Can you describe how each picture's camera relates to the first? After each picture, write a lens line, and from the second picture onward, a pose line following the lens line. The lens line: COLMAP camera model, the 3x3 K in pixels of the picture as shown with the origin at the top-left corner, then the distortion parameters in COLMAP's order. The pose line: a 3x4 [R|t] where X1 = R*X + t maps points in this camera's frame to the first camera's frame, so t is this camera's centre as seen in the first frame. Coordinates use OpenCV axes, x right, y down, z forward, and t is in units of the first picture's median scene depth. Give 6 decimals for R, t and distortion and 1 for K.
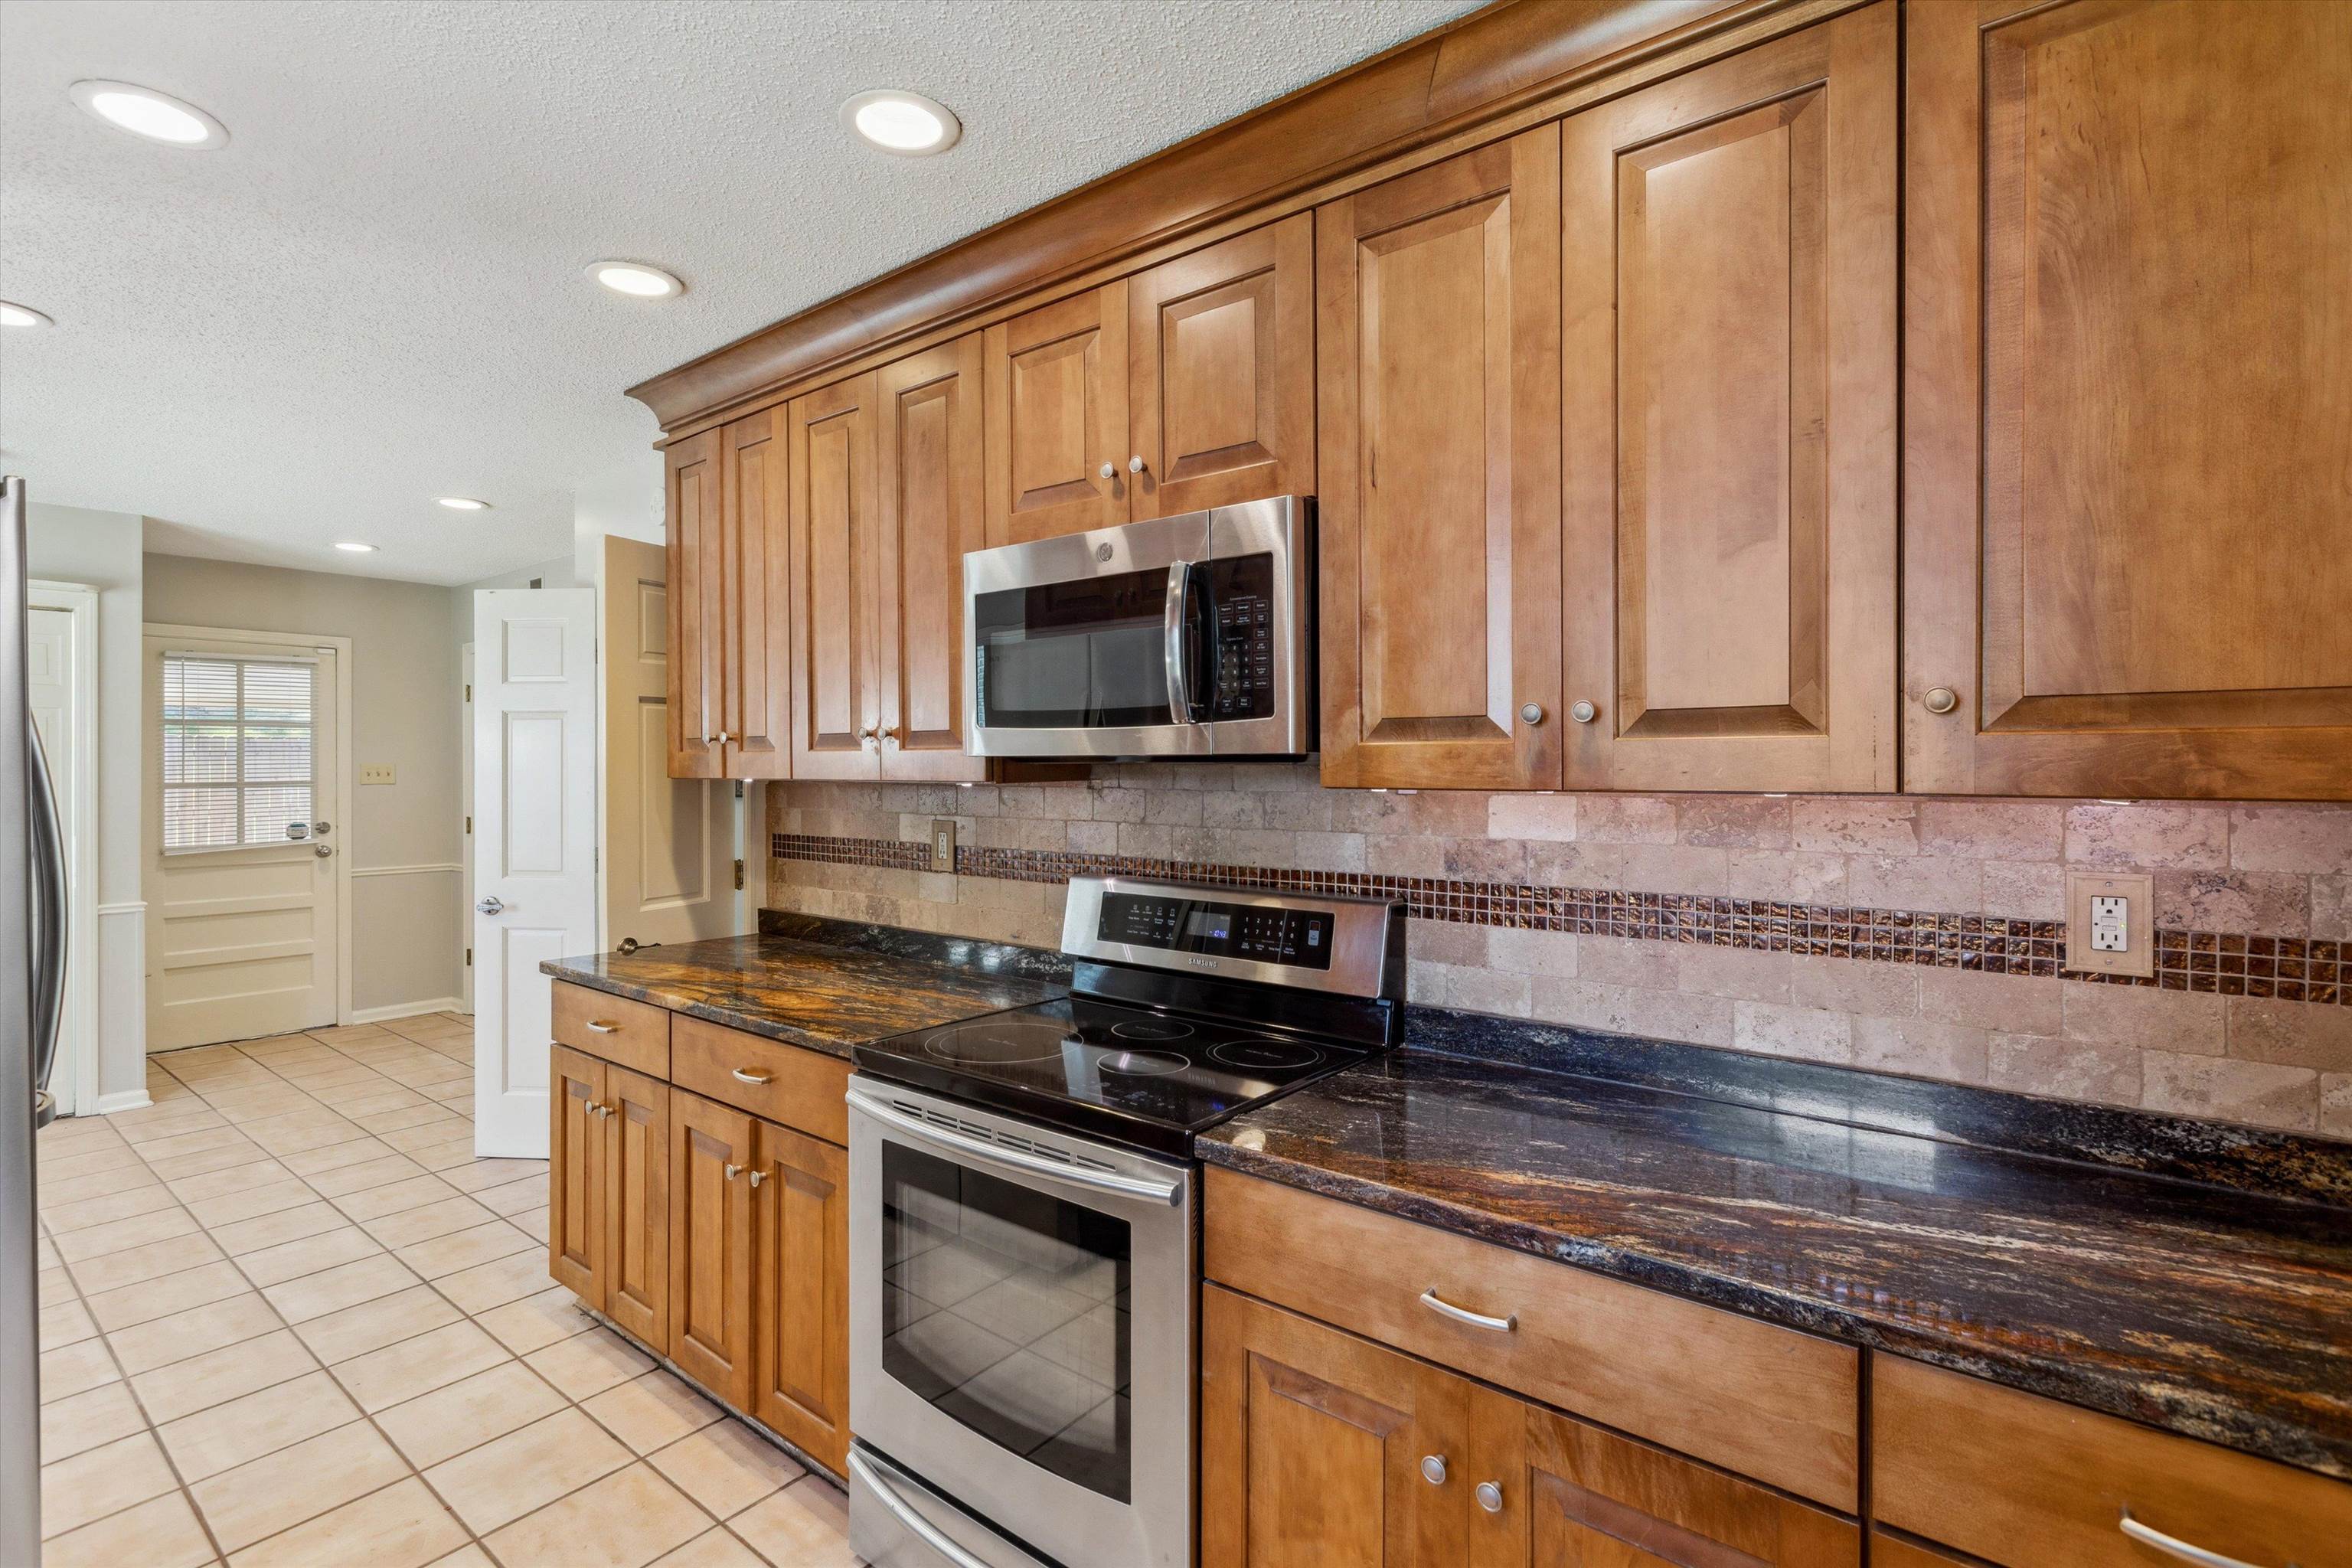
lens RADIAL K [[1079.7, 0, 1173.3], [0, 1079.7, 774.9], [0, 0, 1]] dist [0.001539, -0.000233]
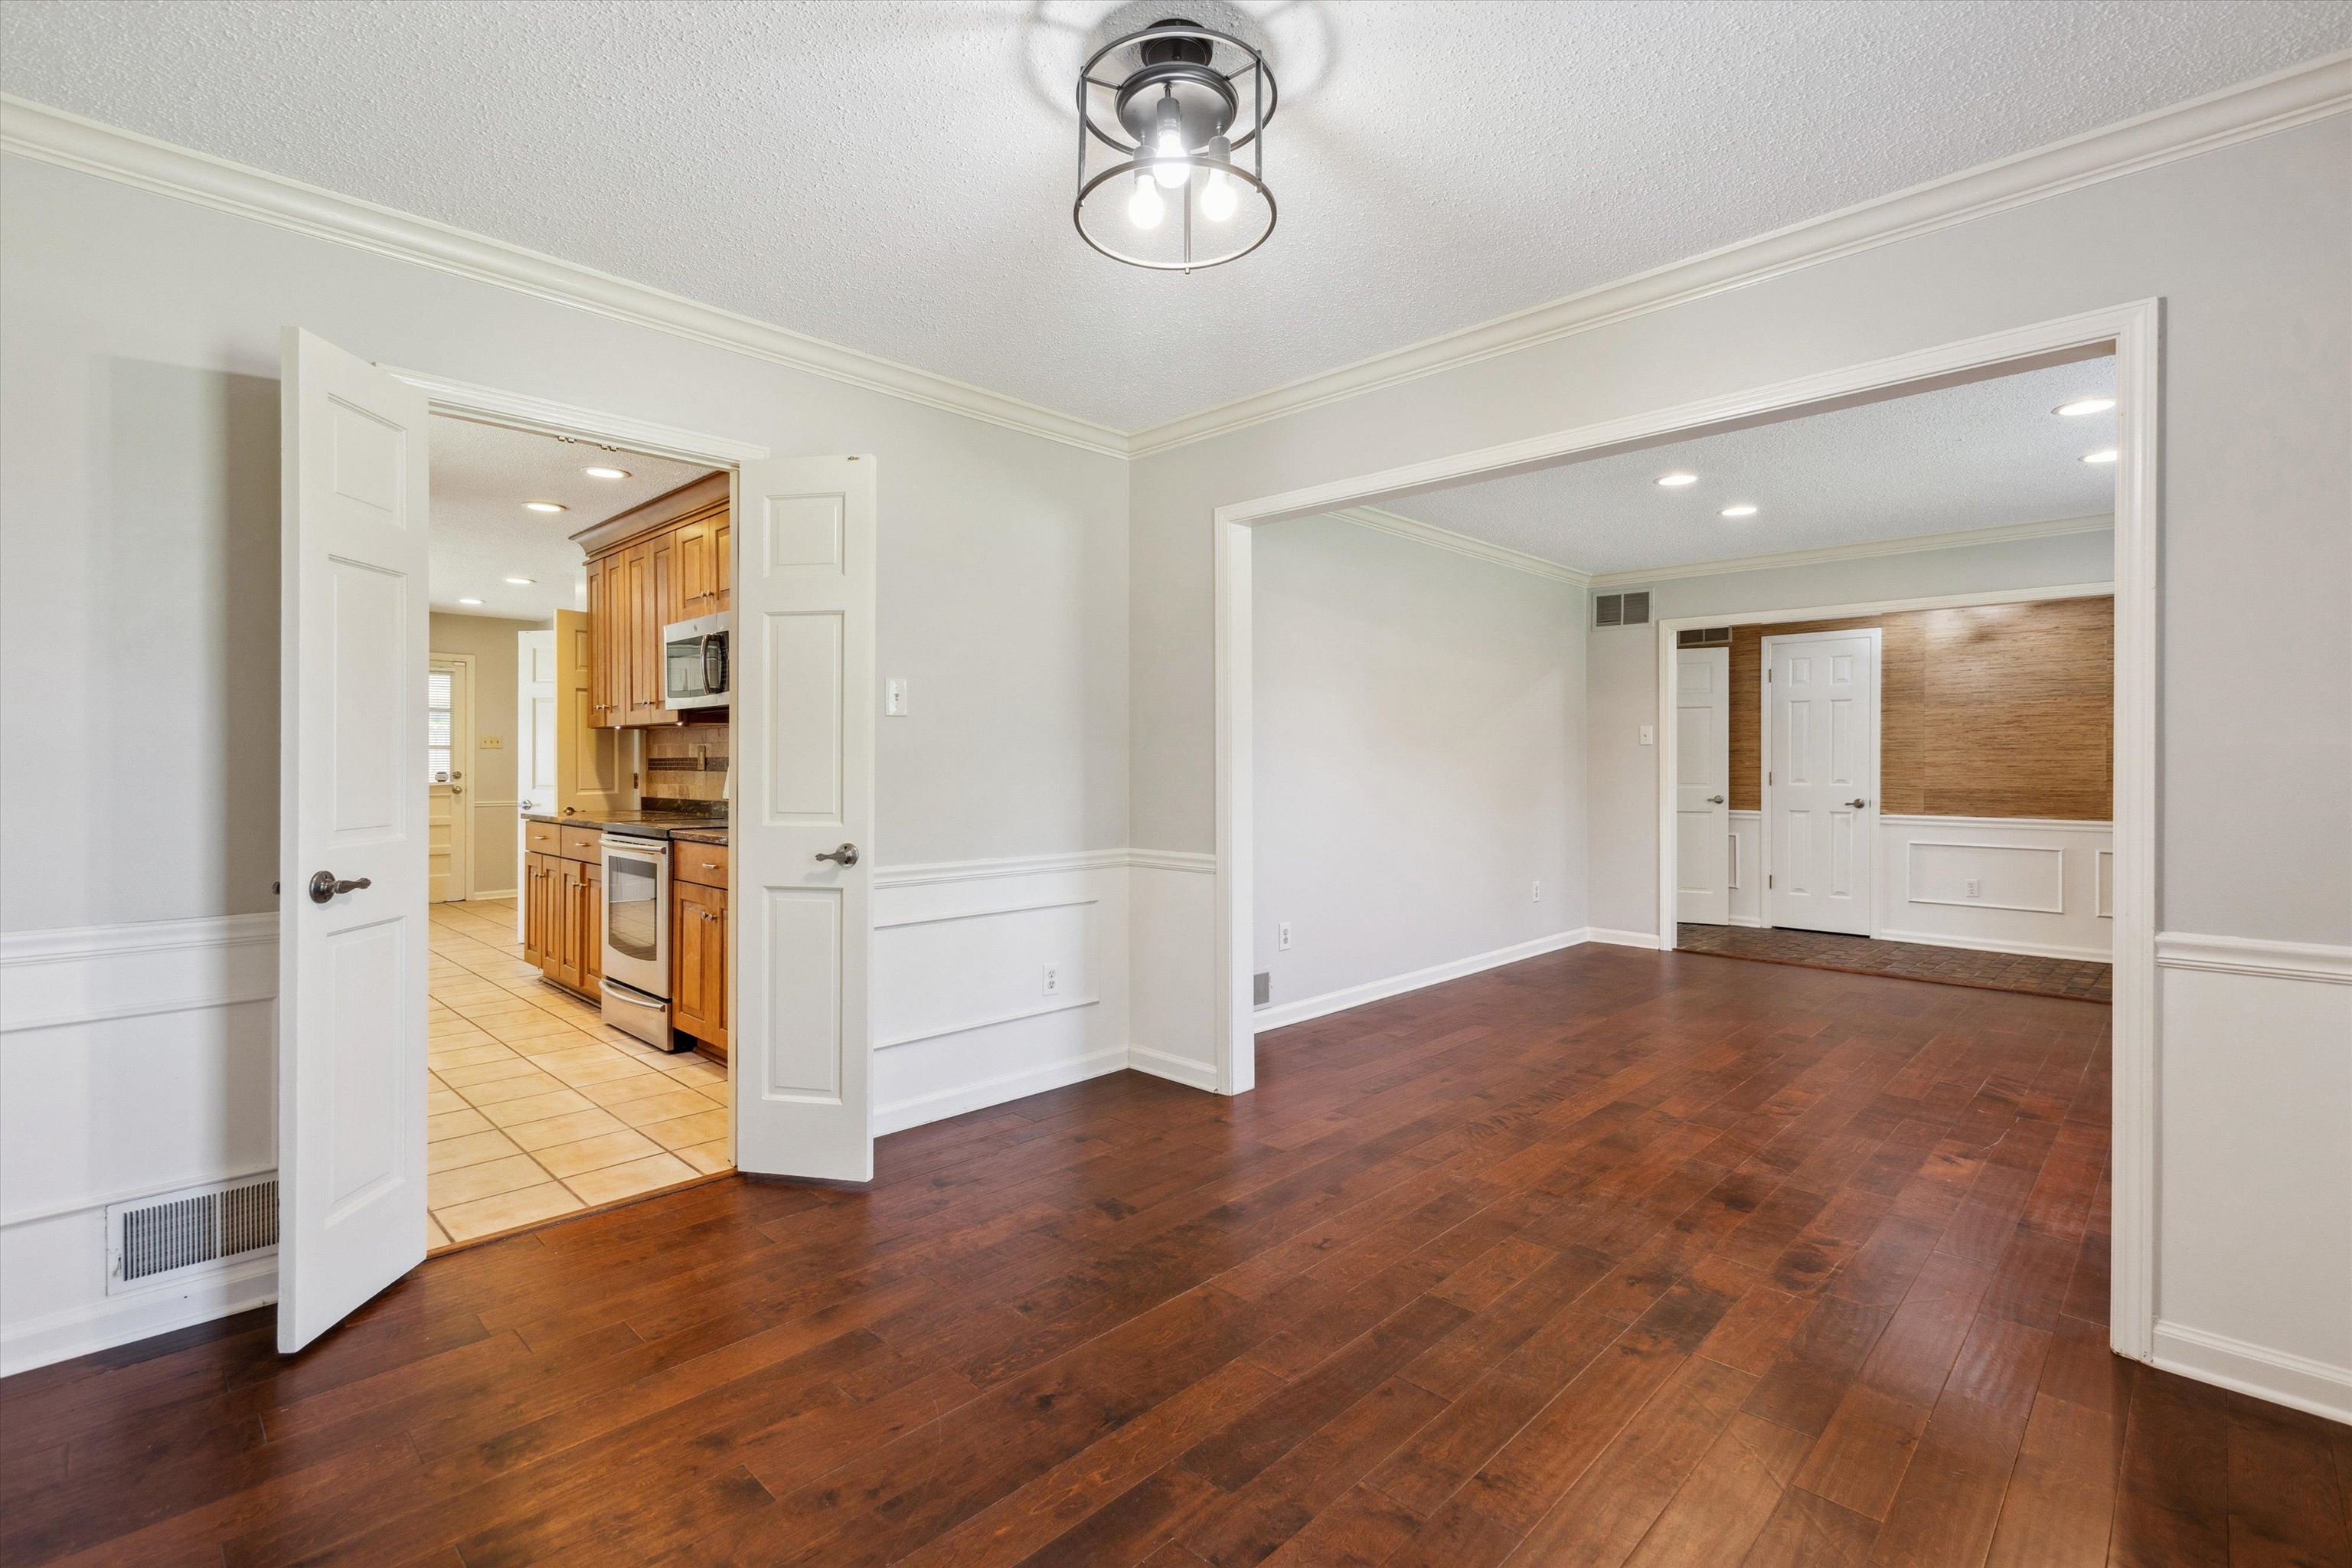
lens RADIAL K [[1059.7, 0, 1183.3], [0, 1059.7, 772.3], [0, 0, 1]] dist [0.002540, 0.000648]
pose [[0.994820, 0.005232, -0.101515, 0.790265], [-0.005732, 0.999973, -0.004638, 0.084029], [0.101488, 0.005195, 0.994823, -0.808848]]
